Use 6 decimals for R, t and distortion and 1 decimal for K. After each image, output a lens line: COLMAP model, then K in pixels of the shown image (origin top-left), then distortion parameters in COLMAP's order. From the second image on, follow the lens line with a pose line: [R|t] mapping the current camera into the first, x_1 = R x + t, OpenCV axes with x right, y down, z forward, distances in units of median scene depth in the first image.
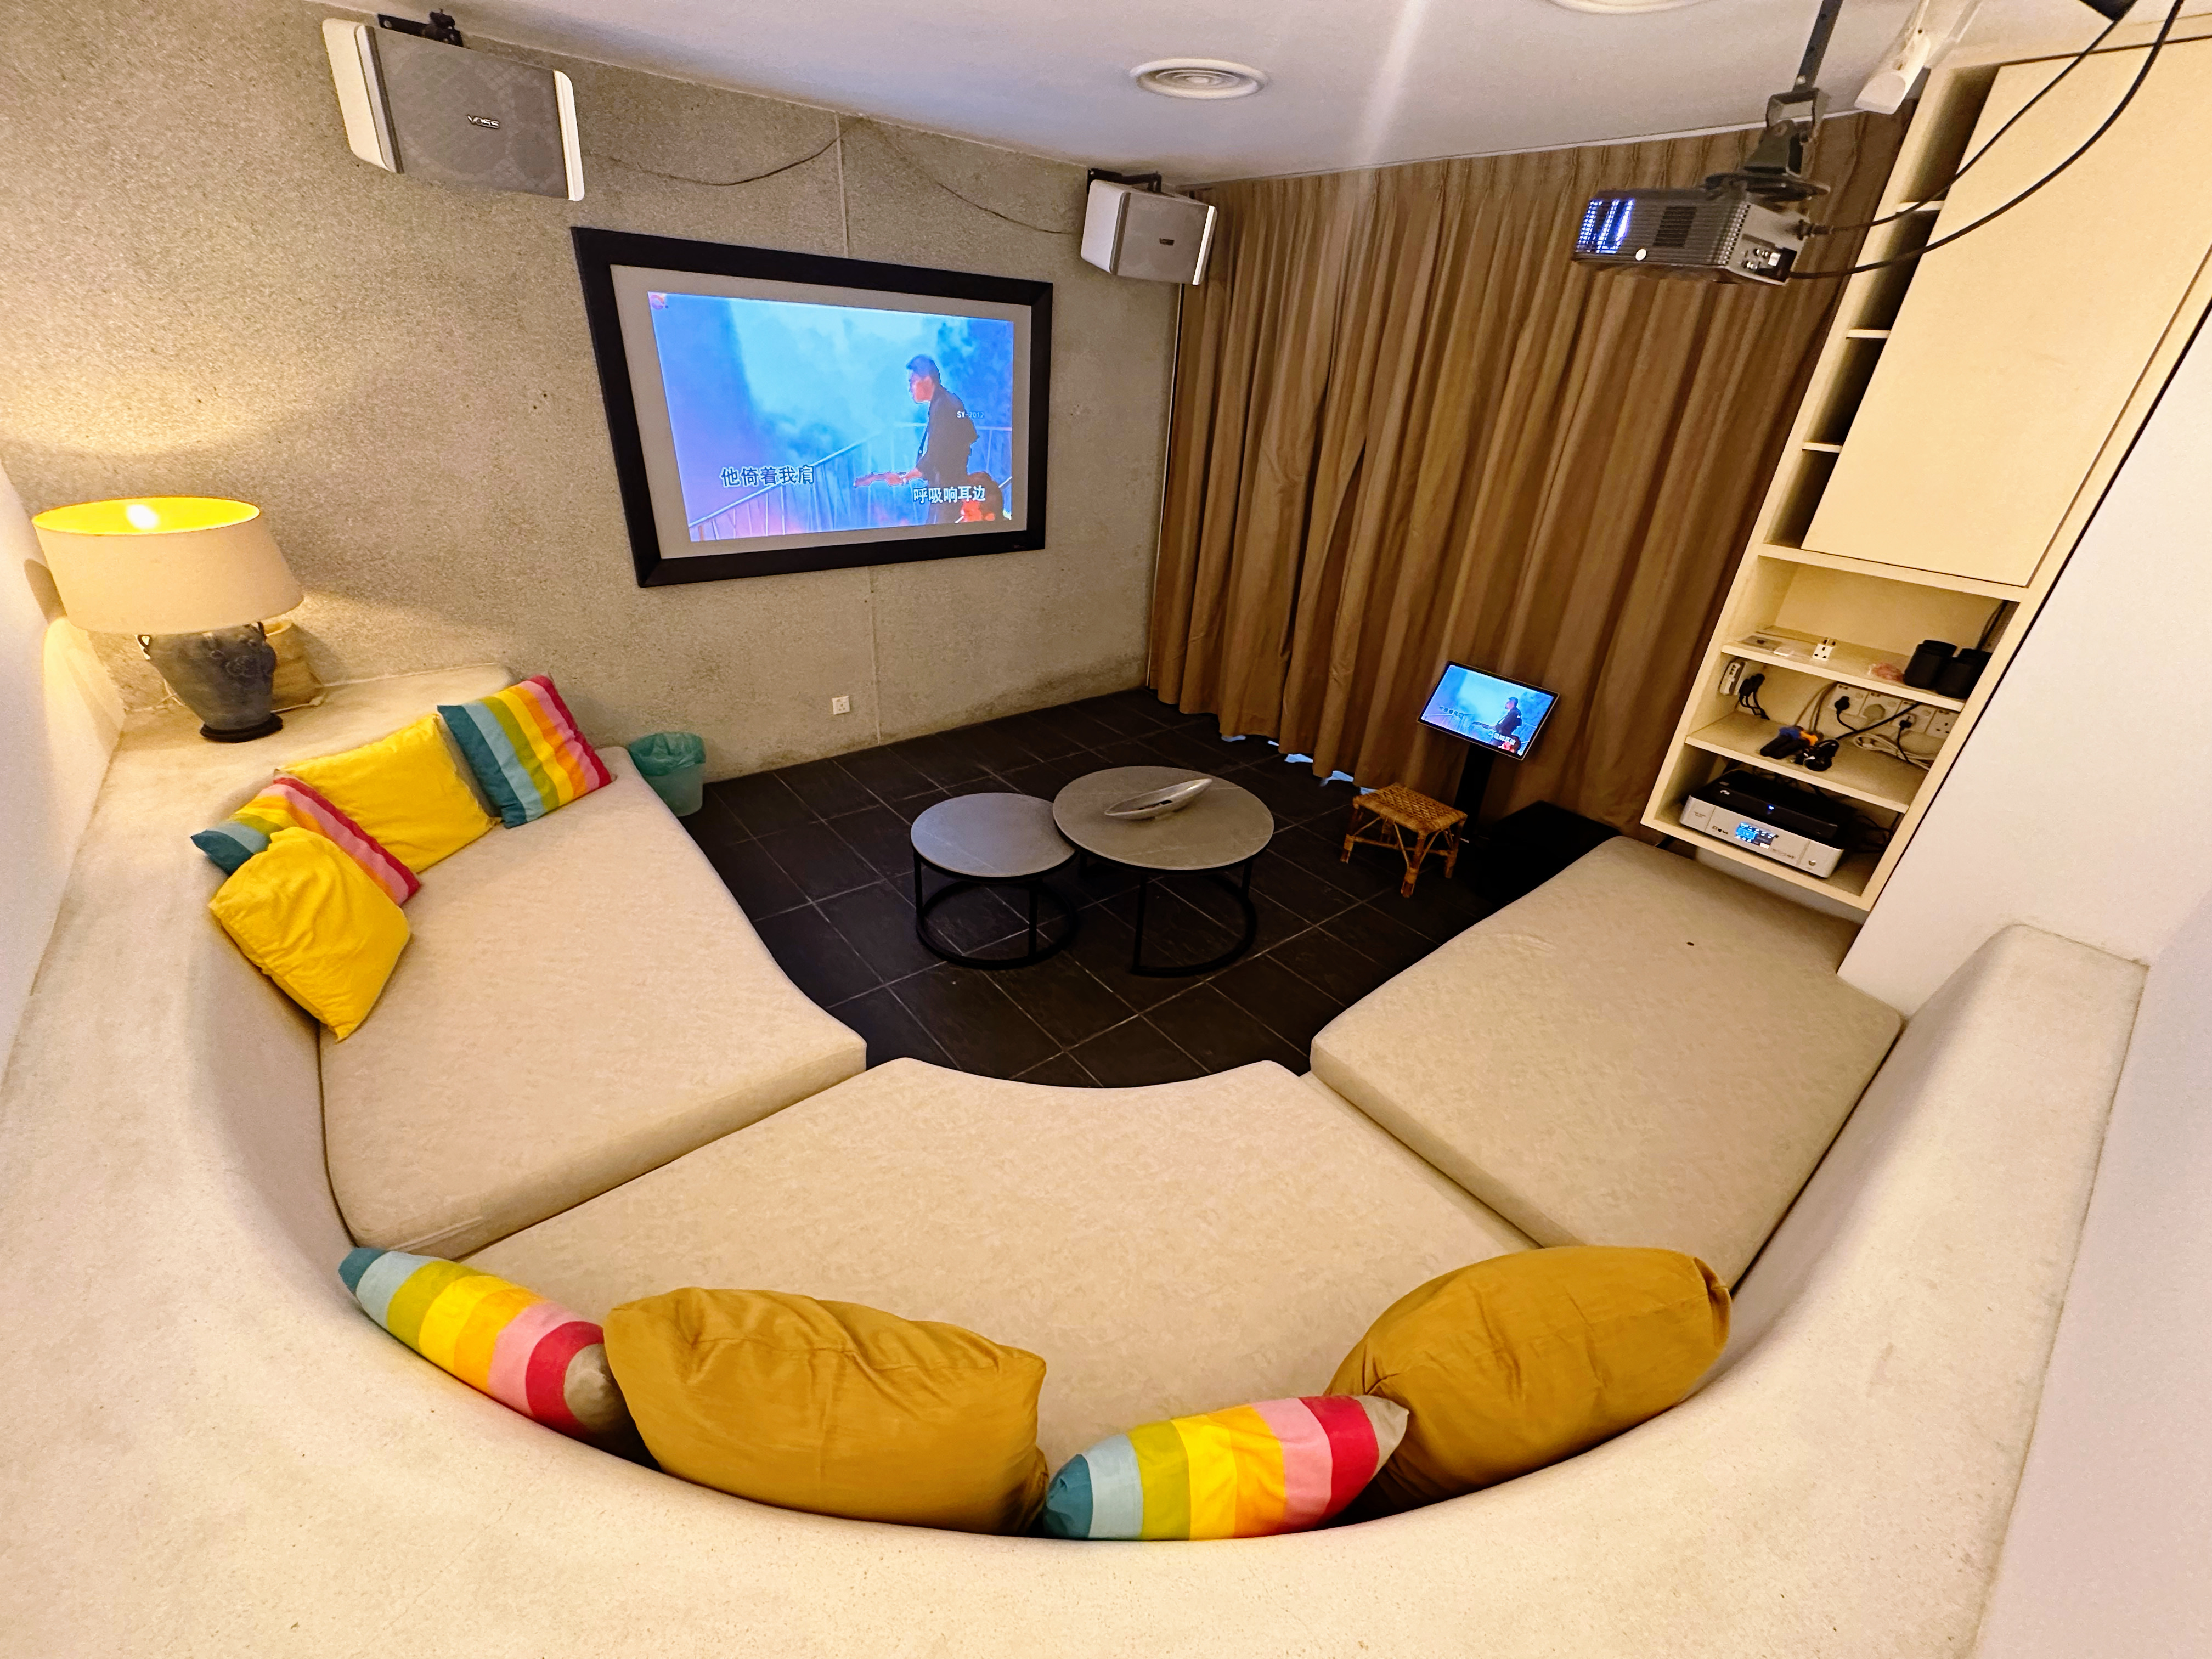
lens RADIAL K [[883.7, 0, 1104.1], [0, 883.7, 825.7], [0, 0, 1]] dist [-0.004968, 0.001516]
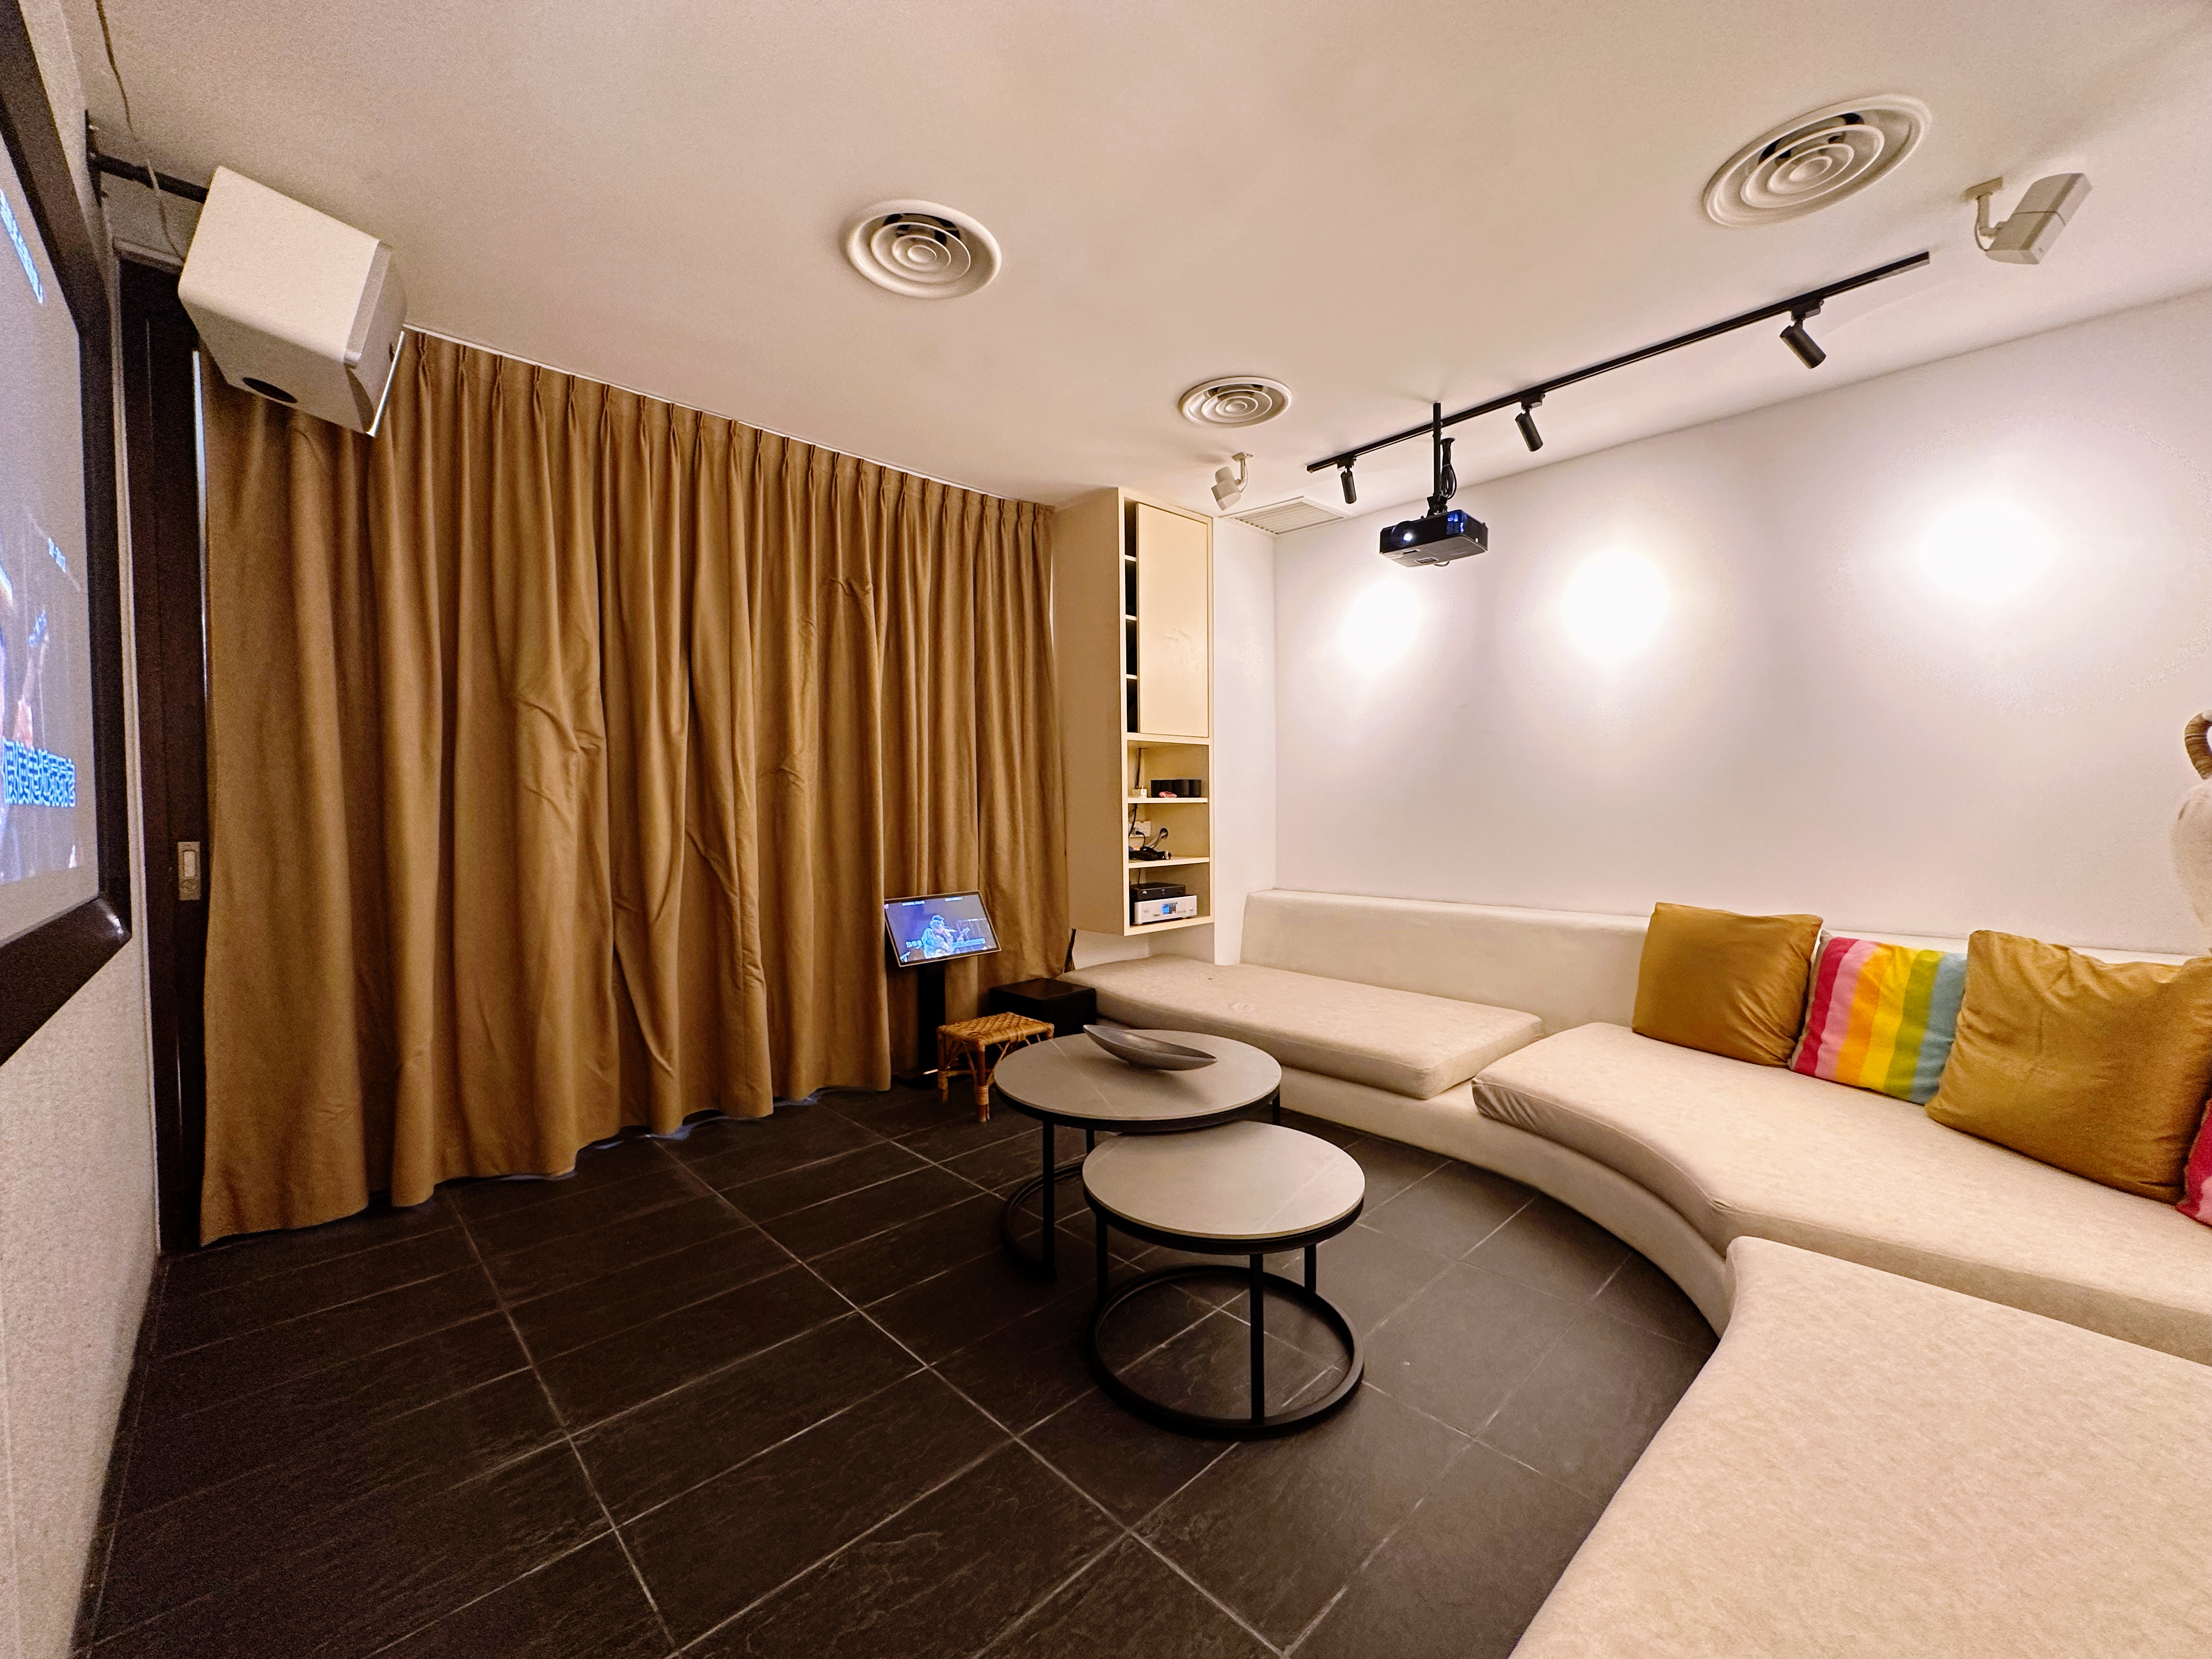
lens RADIAL K [[883.7, 0, 1108.6], [0, 883.7, 825.6], [0, 0, 1]] dist [-0.004968, 0.001516]
pose [[-0.082602, -0.081012, 0.993284, -0.764860], [0.471901, 0.874689, 0.110583, -0.331255], [-0.877774, 0.477866, -0.034021, 1.059063]]
